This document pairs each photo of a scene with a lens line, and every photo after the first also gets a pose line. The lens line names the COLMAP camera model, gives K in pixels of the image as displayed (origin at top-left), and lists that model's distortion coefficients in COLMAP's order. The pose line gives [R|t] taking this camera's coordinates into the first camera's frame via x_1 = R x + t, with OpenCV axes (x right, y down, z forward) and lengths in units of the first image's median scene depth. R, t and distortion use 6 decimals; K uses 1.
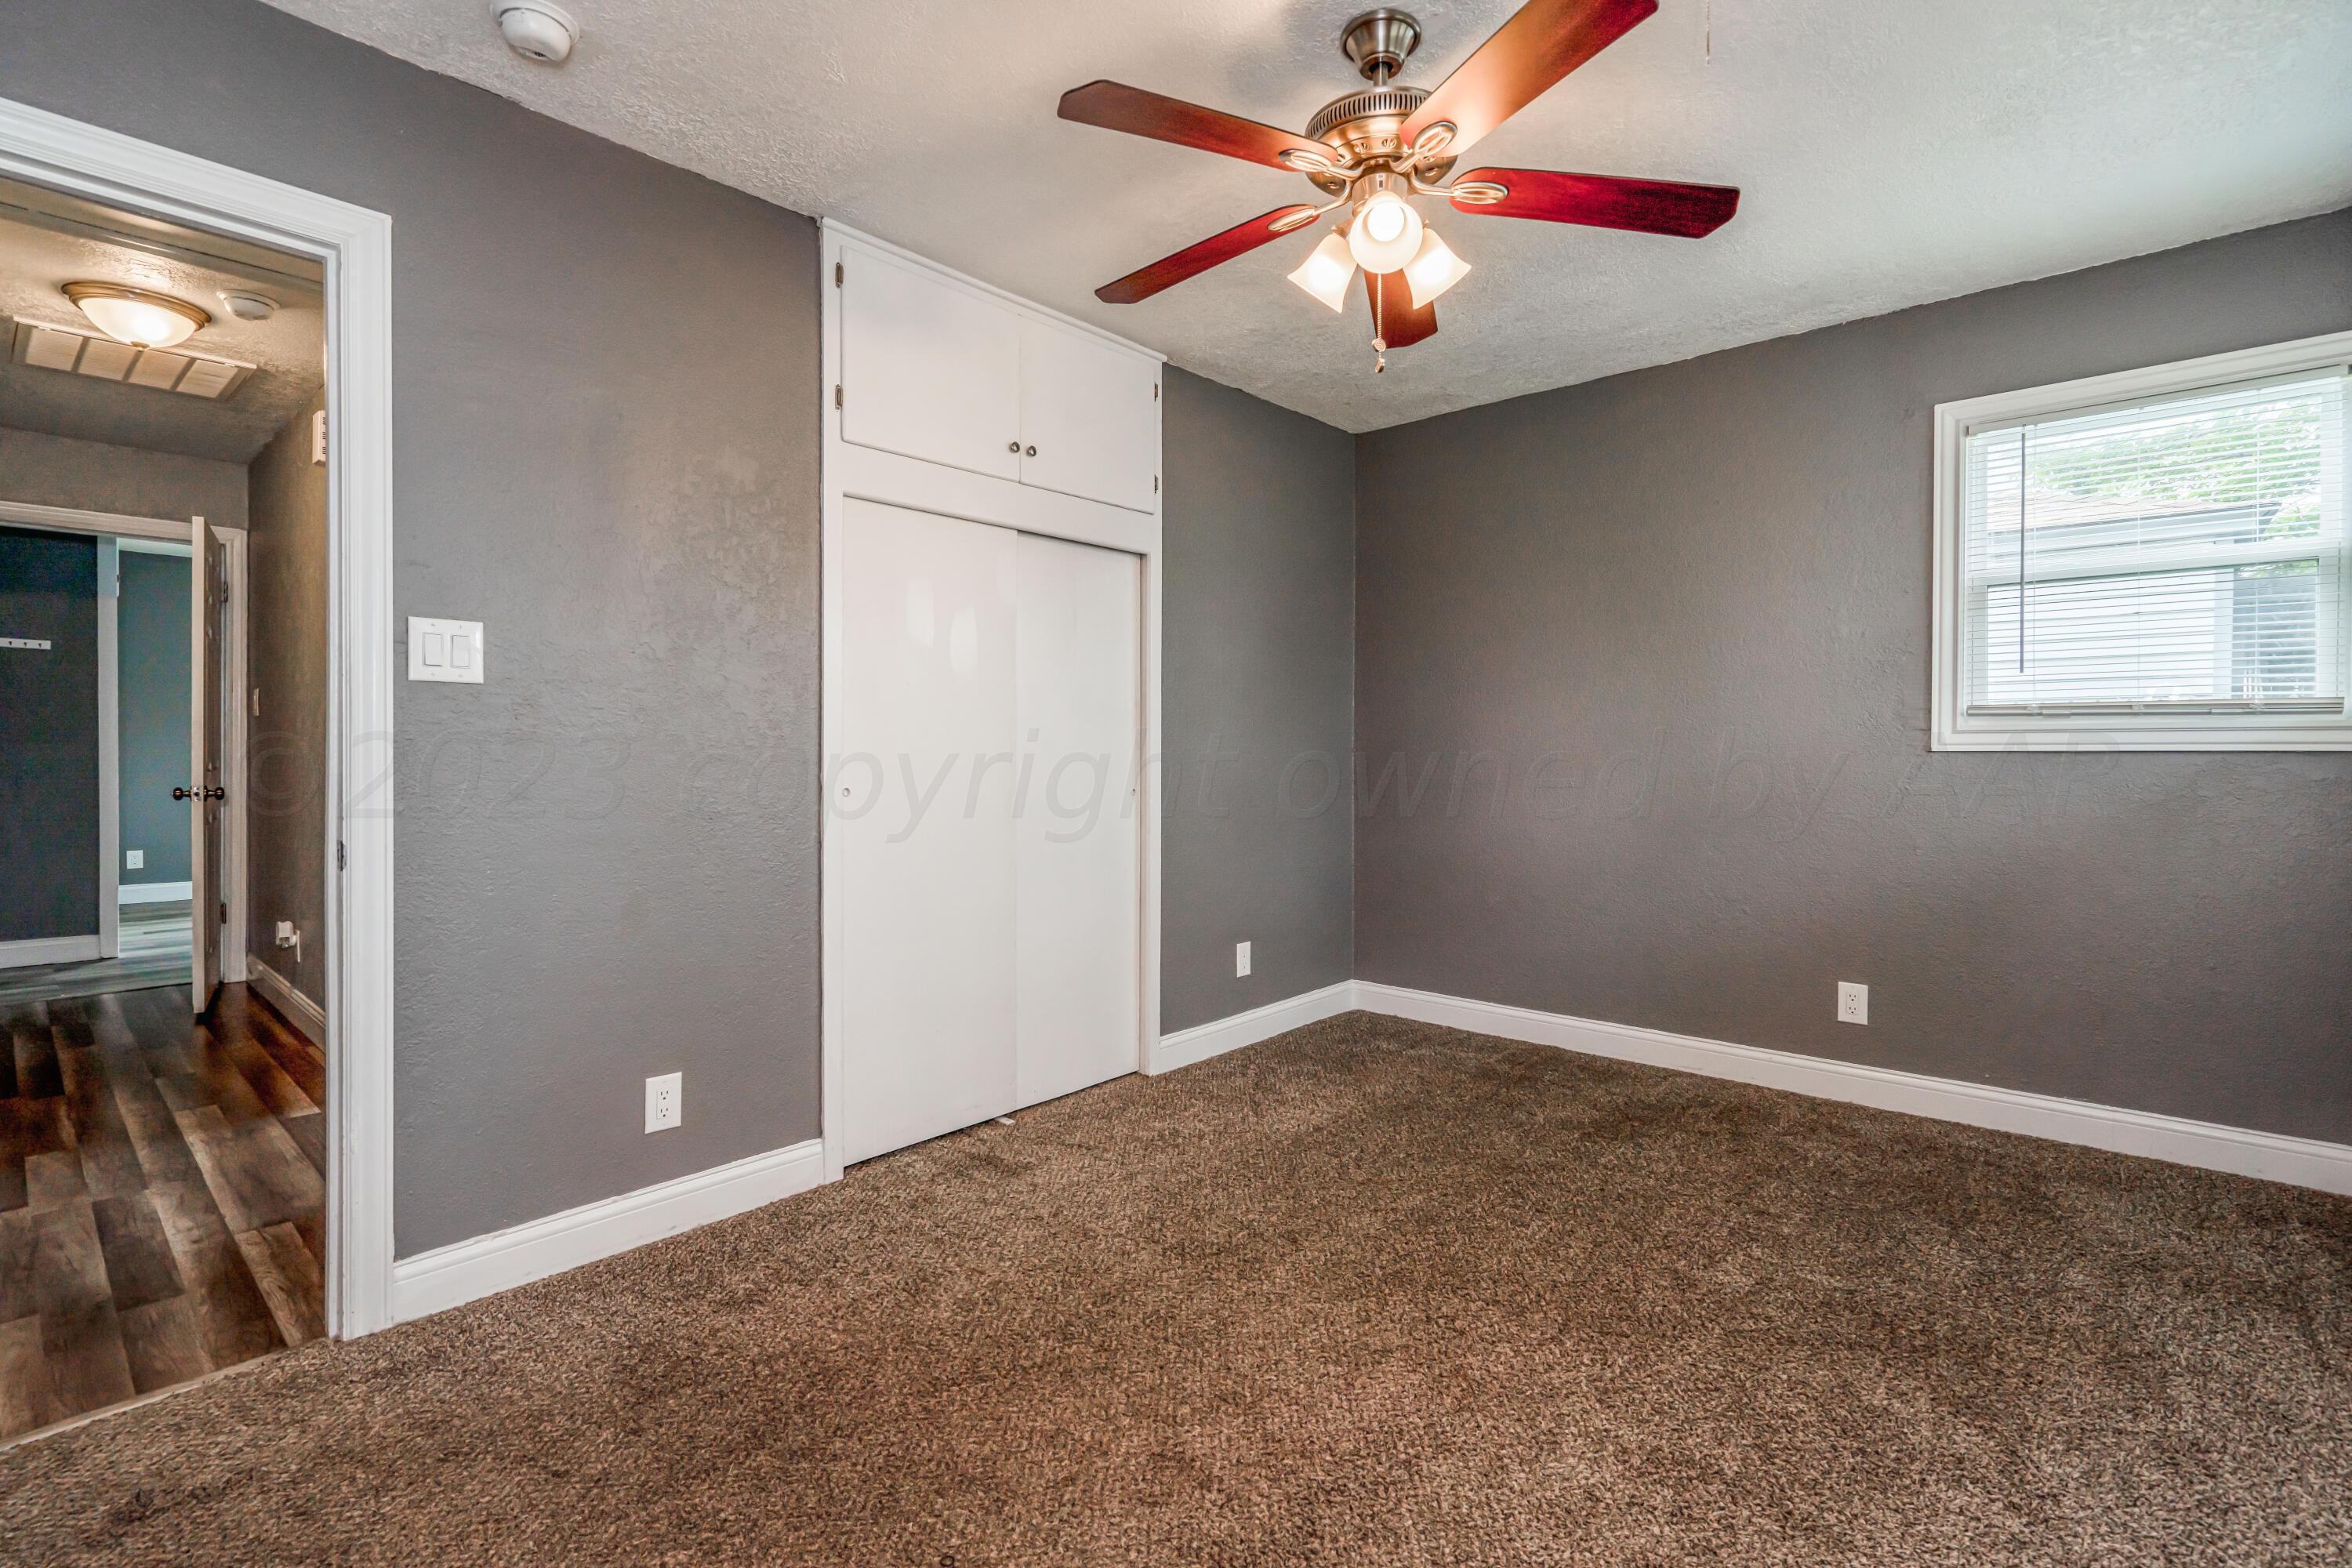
lens RADIAL K [[1088.3, 0, 1173.7], [0, 1088.3, 765.6], [0, 0, 1]] dist [-0.005641, 0.002141]
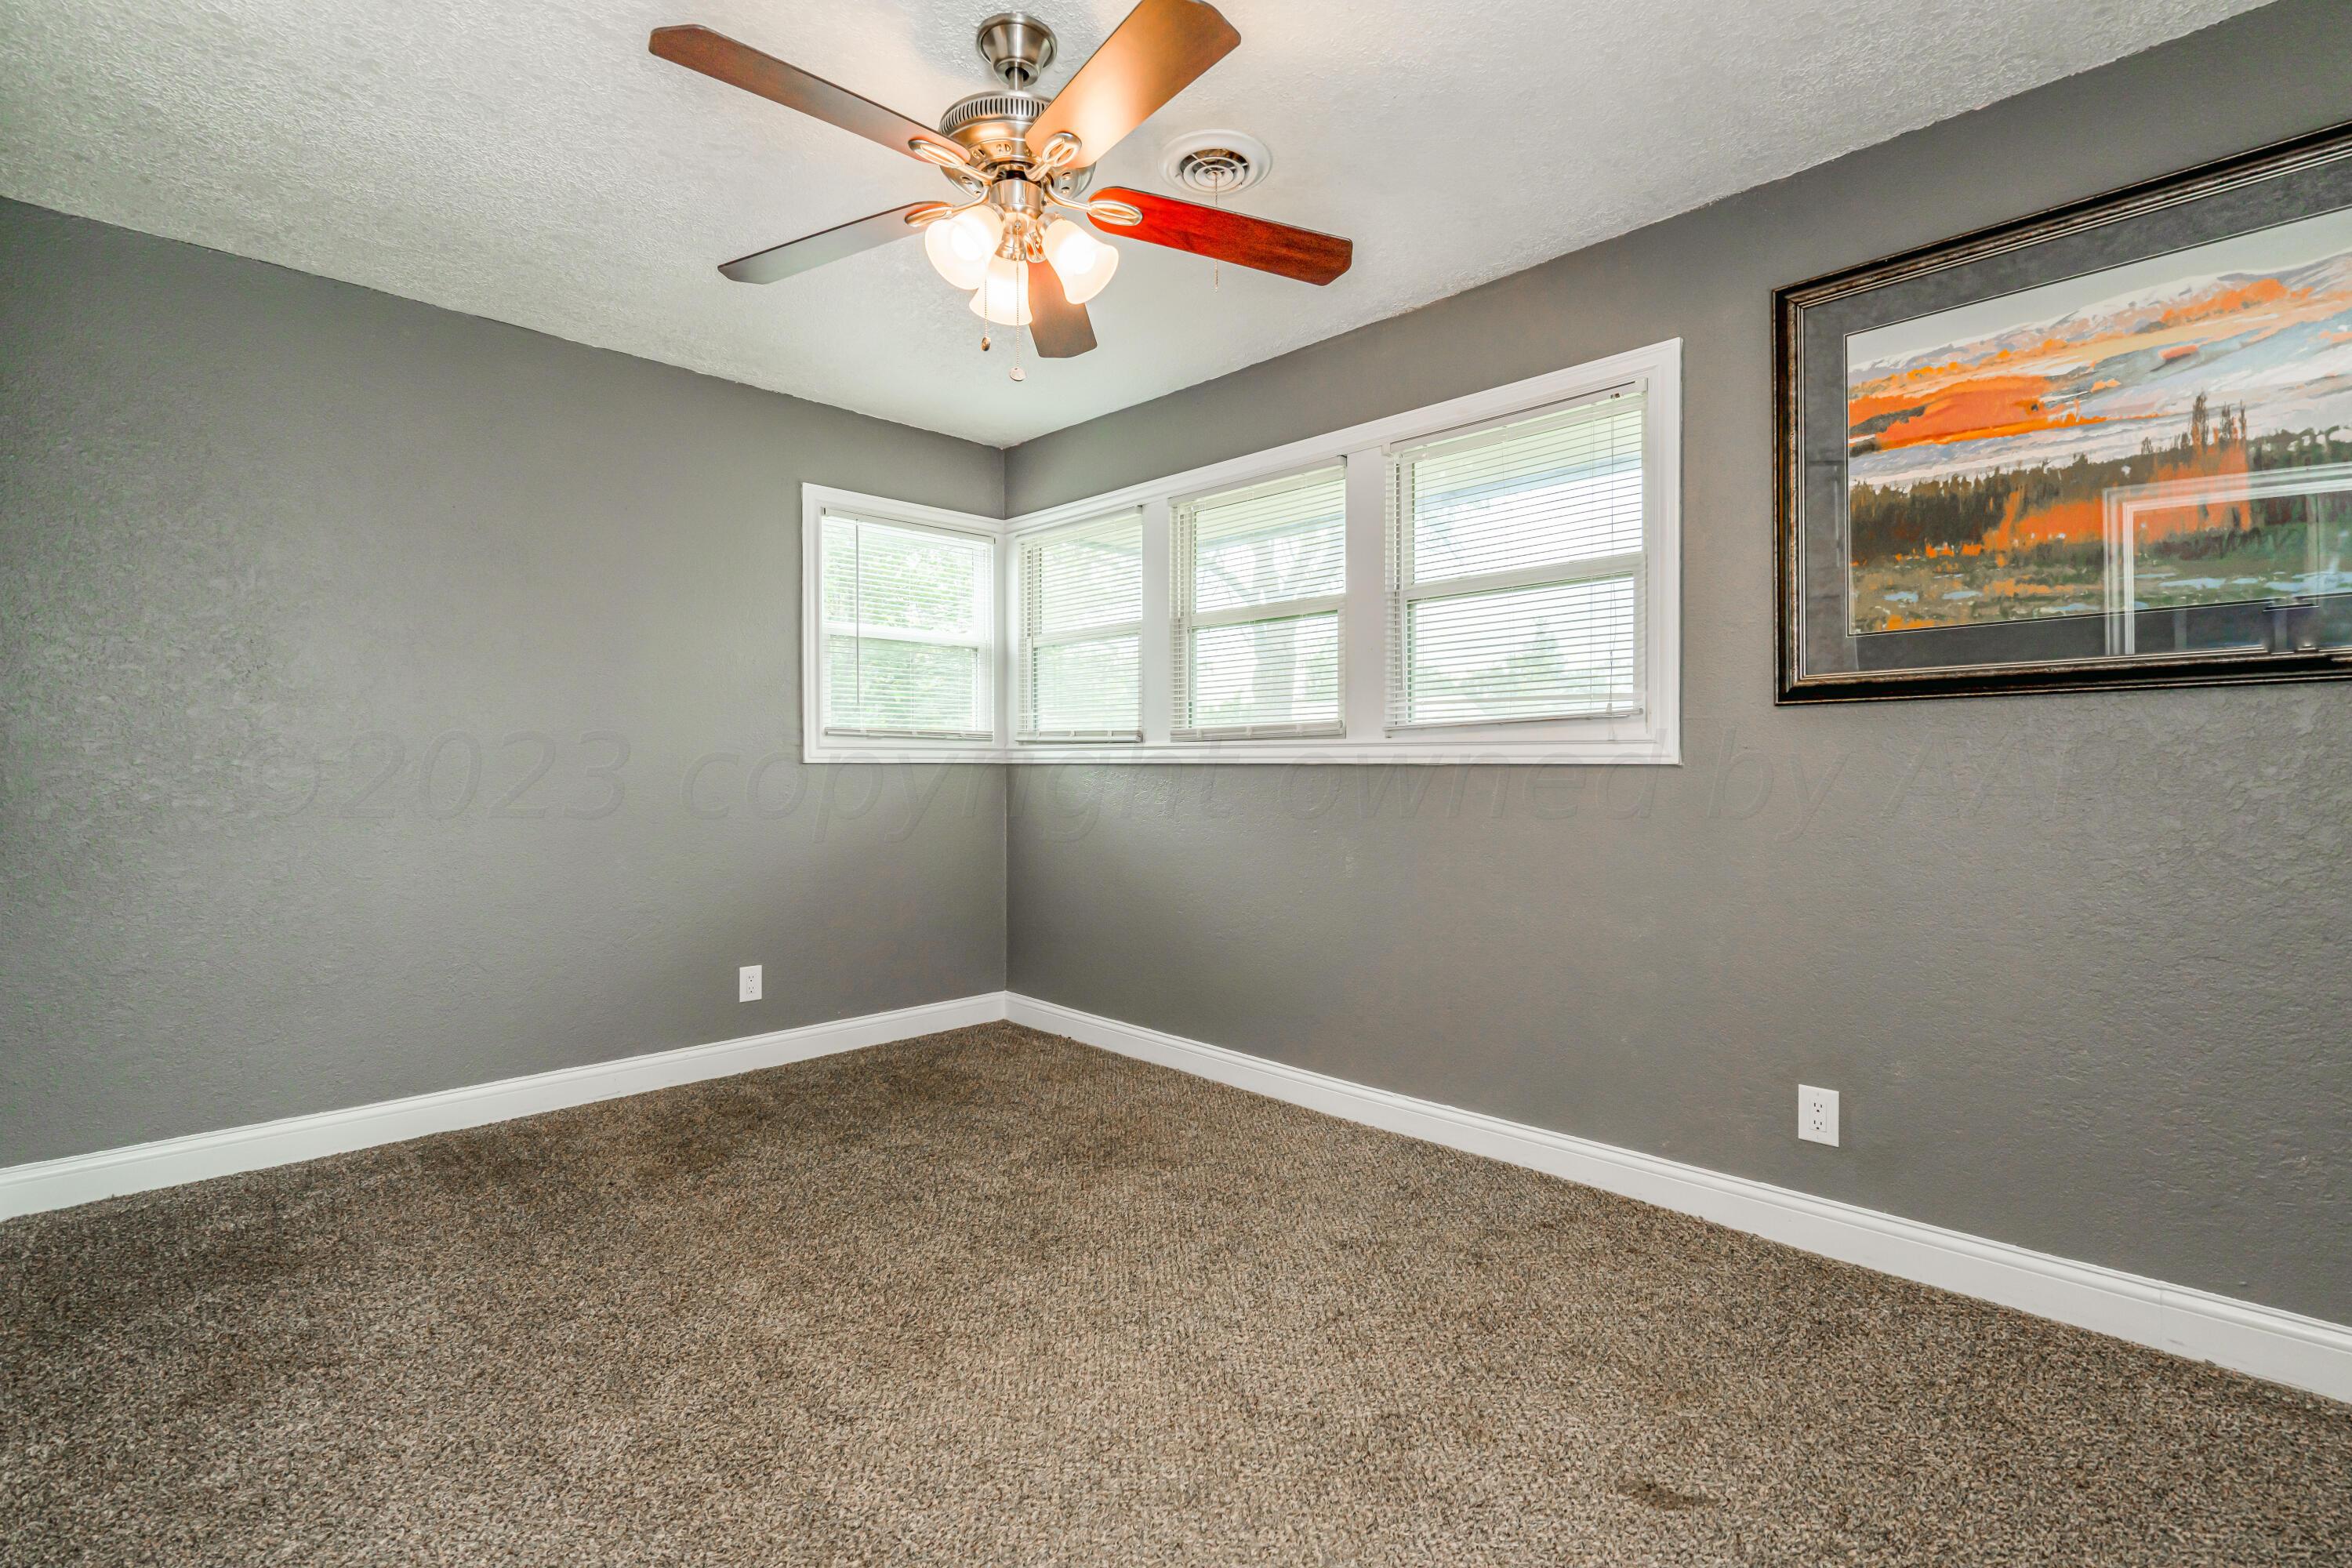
lens RADIAL K [[1088.3, 0, 1178.2], [0, 1088.3, 772.1], [0, 0, 1]] dist [-0.005641, 0.002141]
pose [[0.037057, -0.003153, 0.999308, -0.527959], [0.013726, 0.999902, 0.002646, 0.000465], [-0.999219, 0.013619, 0.037096, 0.538360]]
